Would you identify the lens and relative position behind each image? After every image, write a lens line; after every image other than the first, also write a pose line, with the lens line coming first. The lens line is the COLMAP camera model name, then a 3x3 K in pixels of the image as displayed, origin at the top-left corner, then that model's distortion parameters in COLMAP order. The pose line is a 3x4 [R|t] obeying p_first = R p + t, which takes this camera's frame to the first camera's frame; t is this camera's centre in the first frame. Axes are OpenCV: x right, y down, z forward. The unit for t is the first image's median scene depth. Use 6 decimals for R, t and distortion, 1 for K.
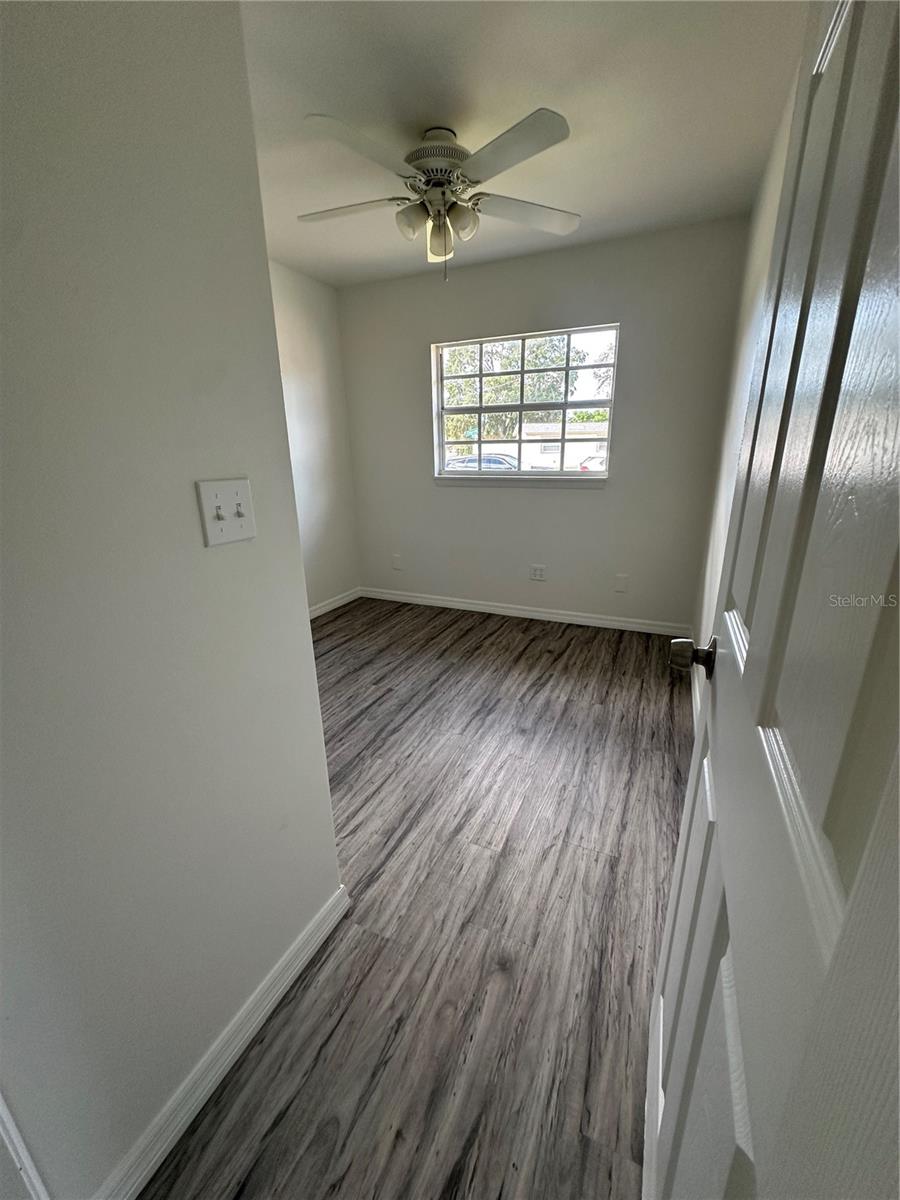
lens RADIAL K [[481.4, 0, 446.3], [0, 481.4, 599.9], [0, 0, 1]] dist [-0.001752, -0.000054]
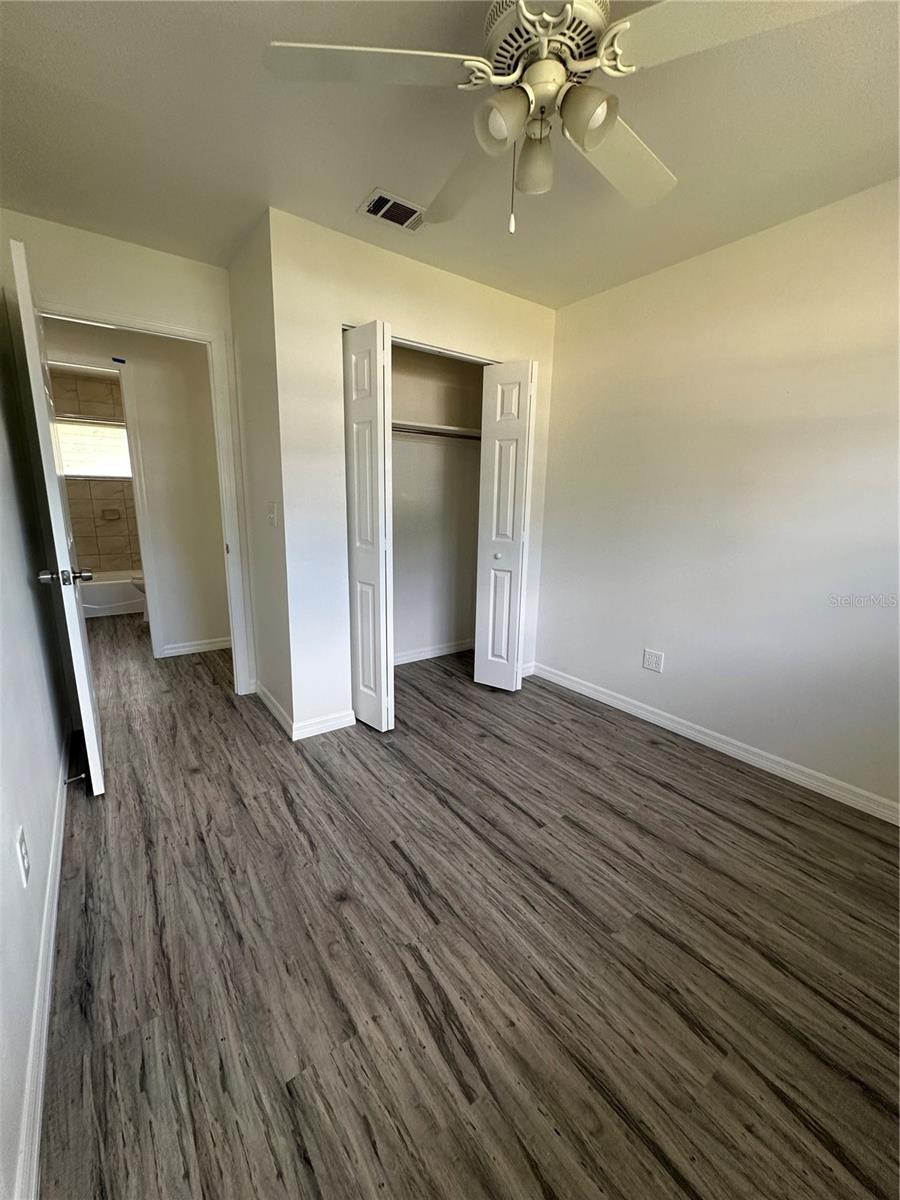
lens RADIAL K [[481.4, 0, 447.3], [0, 481.4, 601.2], [0, 0, 1]] dist [-0.001752, -0.000054]
pose [[-0.491975, 0.191538, -0.849278, 0.518904], [-0.269069, 0.894289, 0.357558, -0.343970], [0.827987, 0.404425, -0.388431, 1.083090]]
